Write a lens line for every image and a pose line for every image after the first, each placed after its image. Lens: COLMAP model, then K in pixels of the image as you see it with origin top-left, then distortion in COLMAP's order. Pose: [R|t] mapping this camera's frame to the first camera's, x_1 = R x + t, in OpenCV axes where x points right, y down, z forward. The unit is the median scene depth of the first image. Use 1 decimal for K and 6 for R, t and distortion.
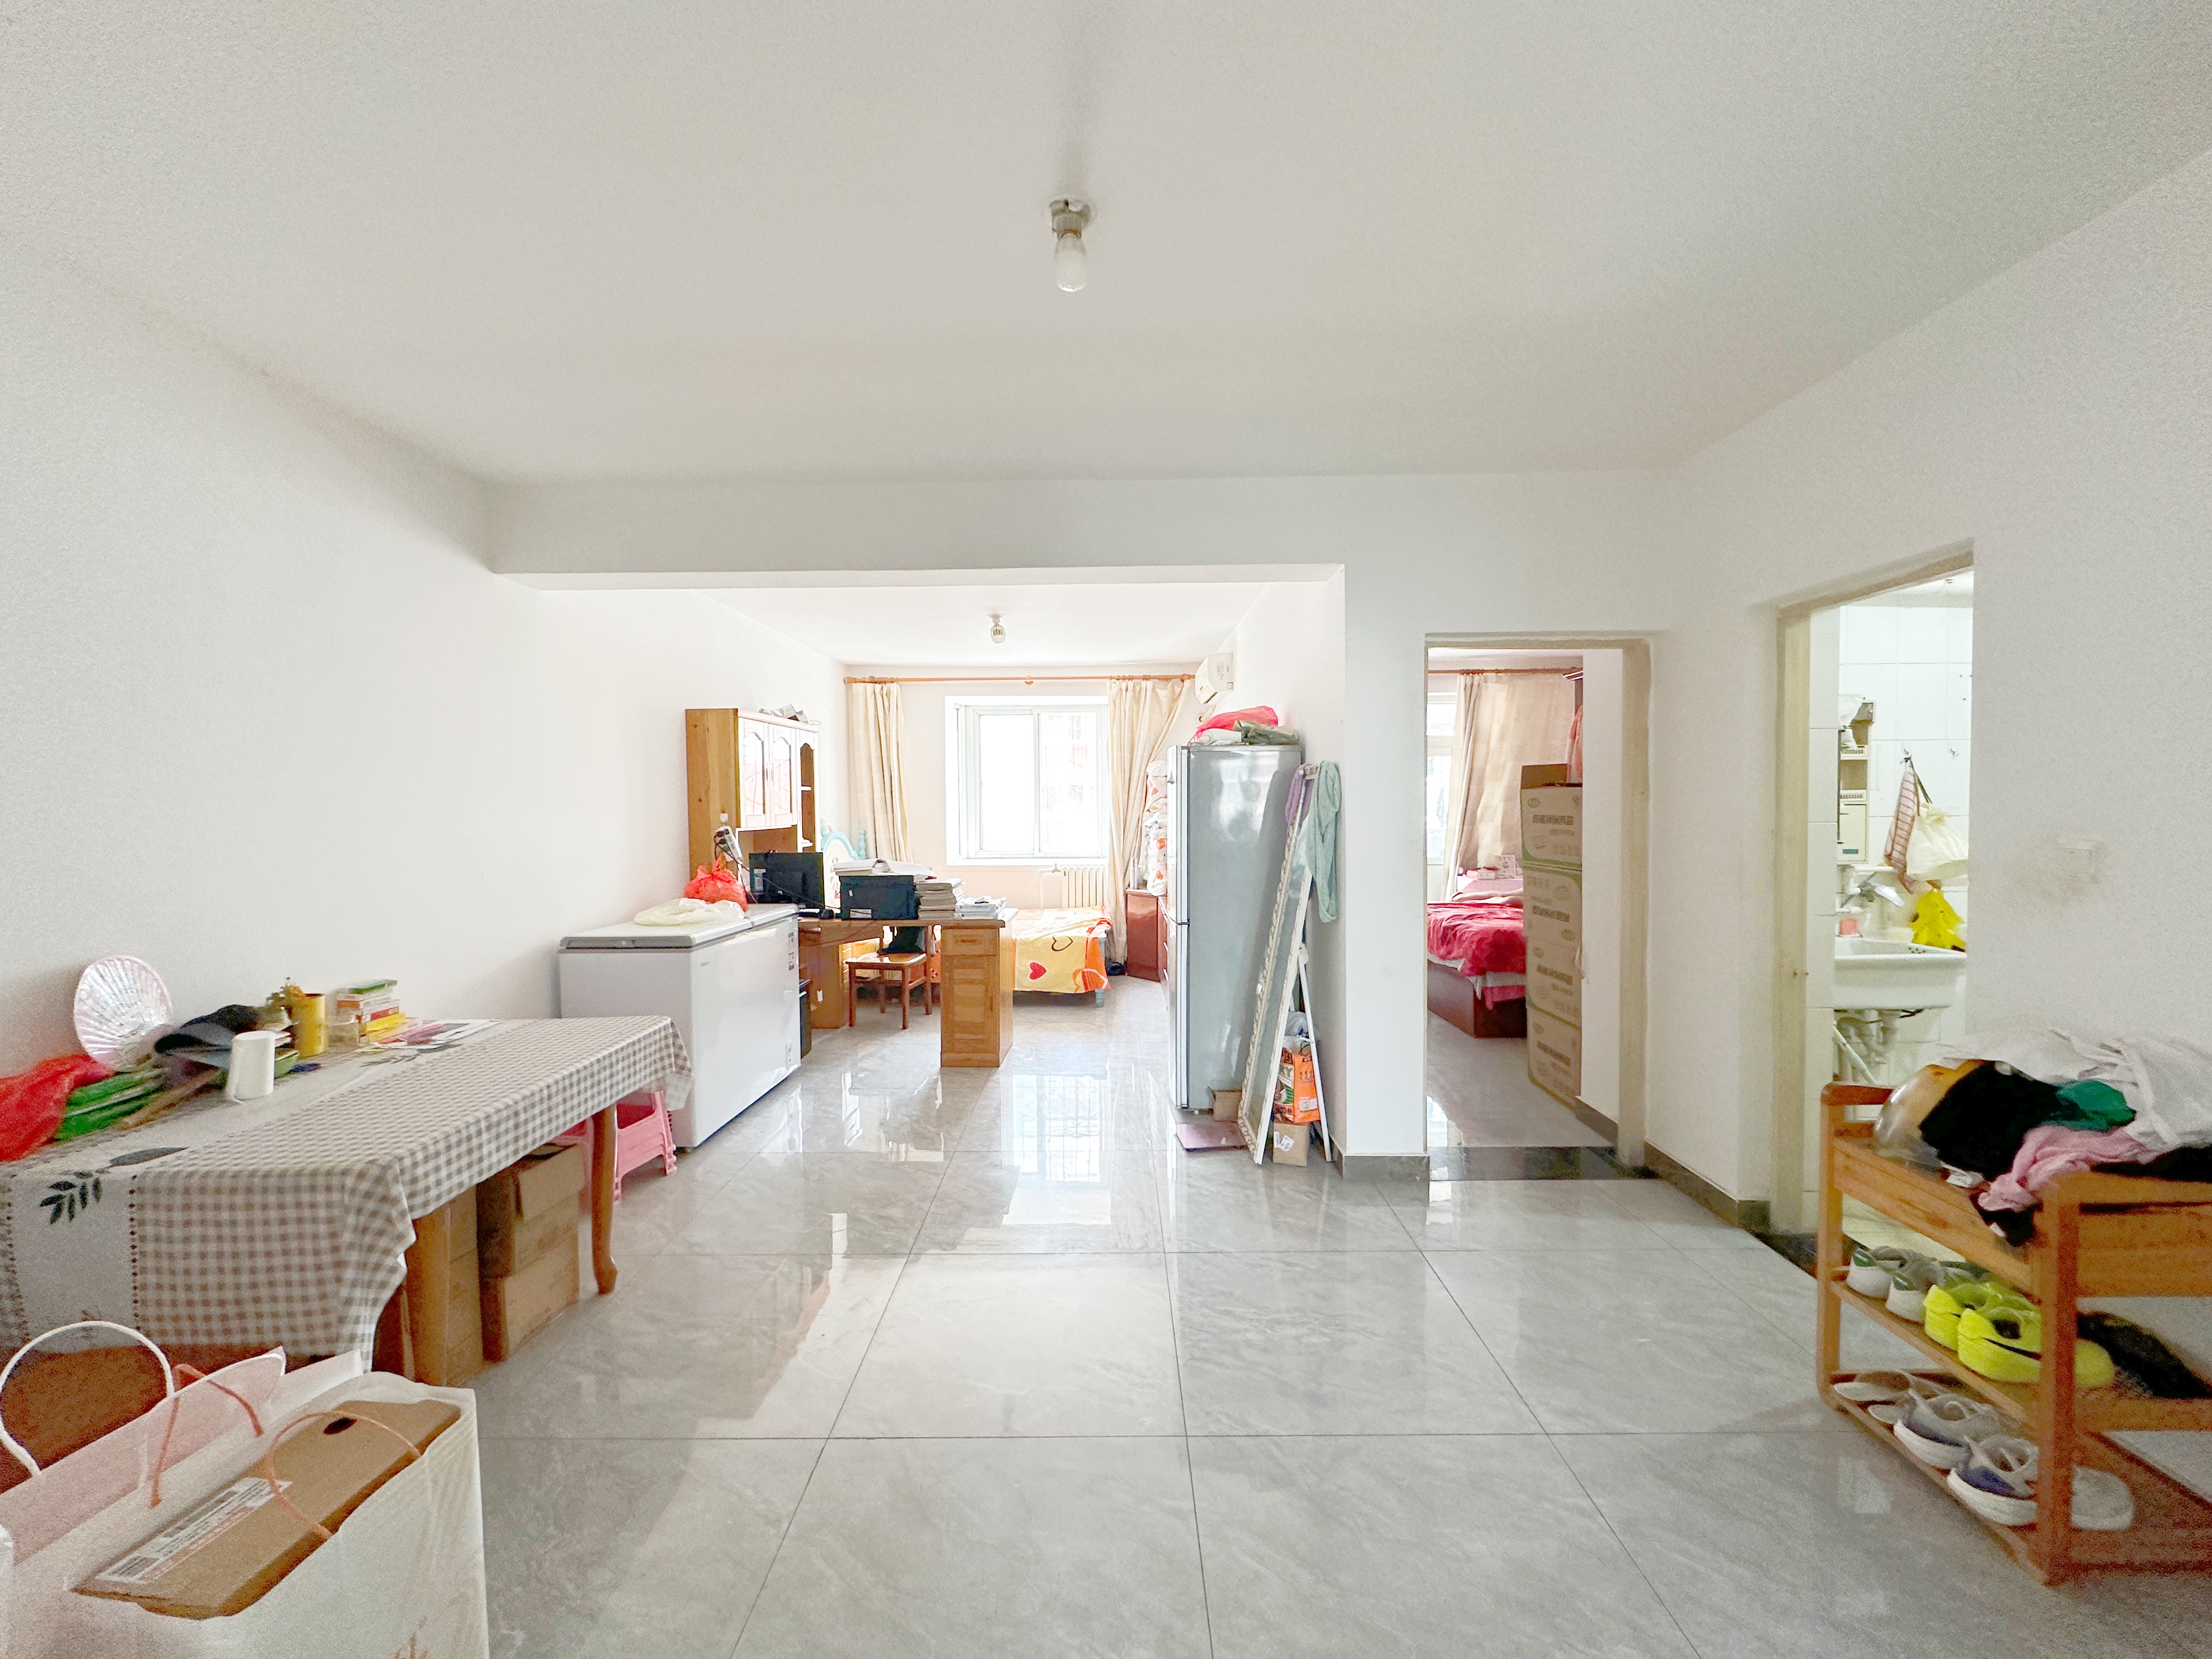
lens RADIAL K [[882.9, 0, 1106.0], [0, 882.9, 829.5], [0, 0, 1]] dist [-0.000841, 0.000383]
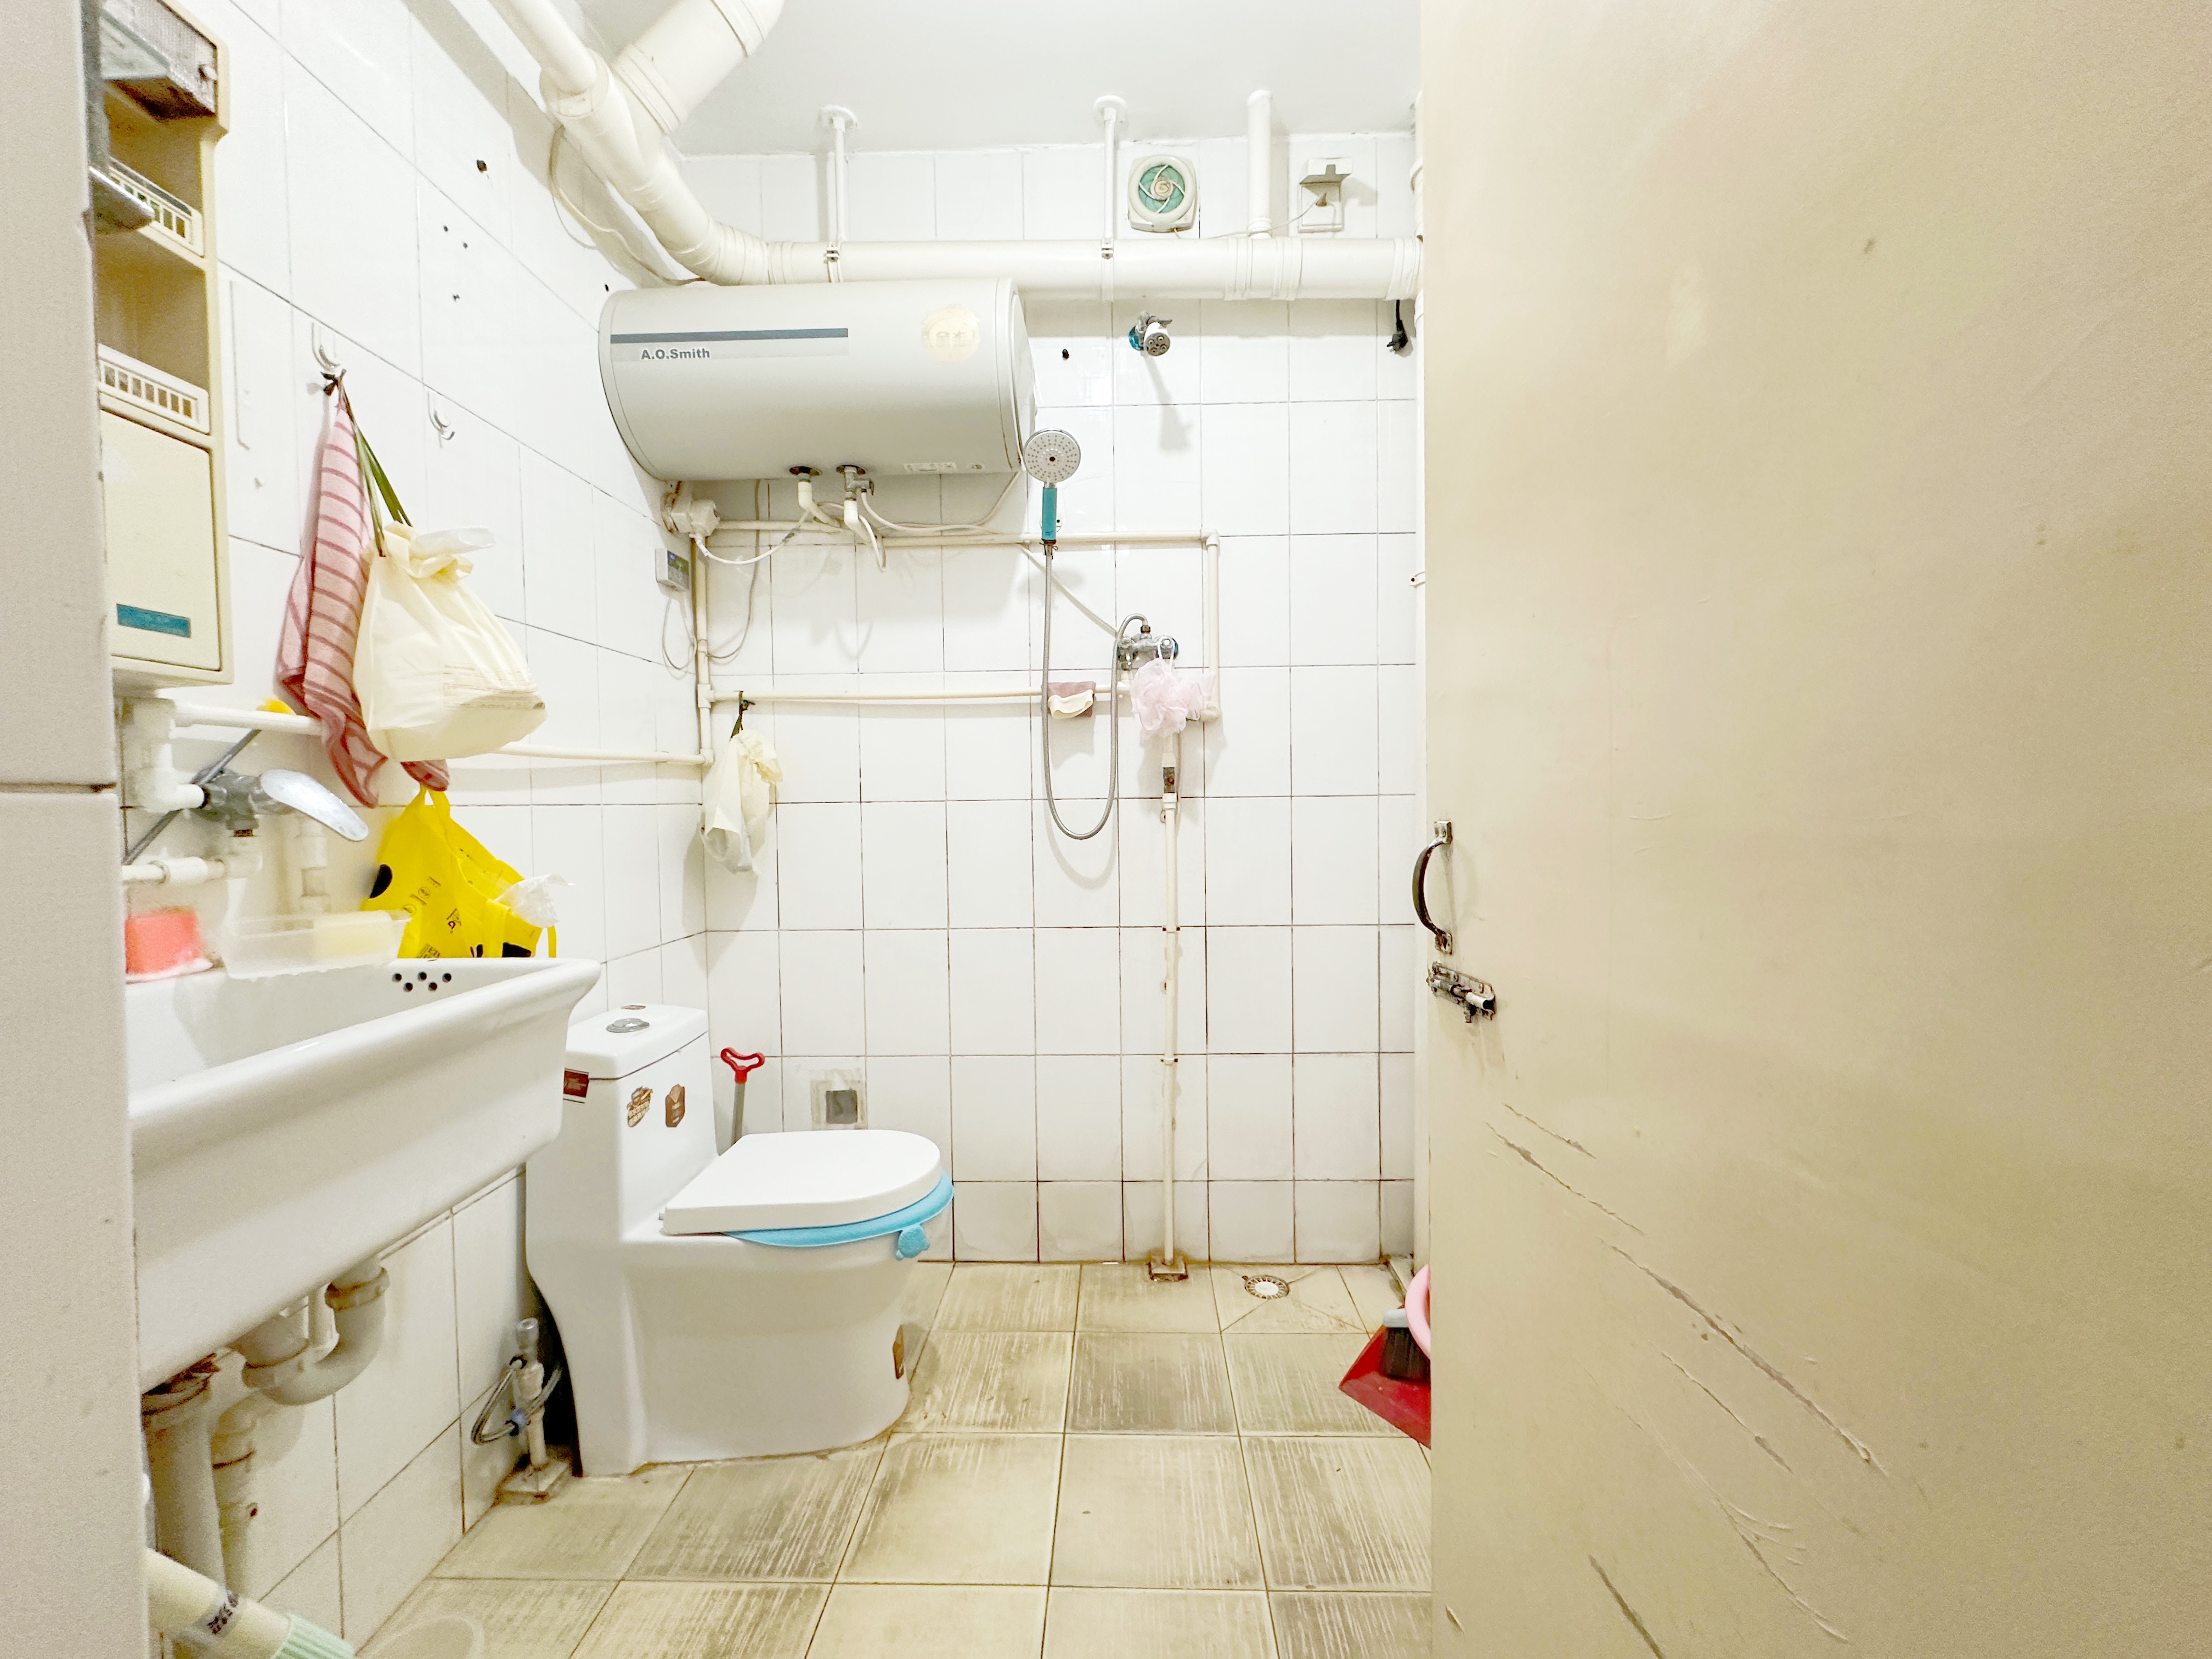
lens RADIAL K [[882.9, 0, 1106.0], [0, 882.9, 829.5], [0, 0, 1]] dist [-0.000841, 0.000383]
pose [[0.018278, -0.020034, 0.999632, 0.601863], [0.040225, 0.999005, 0.019286, 0.086263], [-0.999023, 0.039858, 0.019065, 0.732673]]
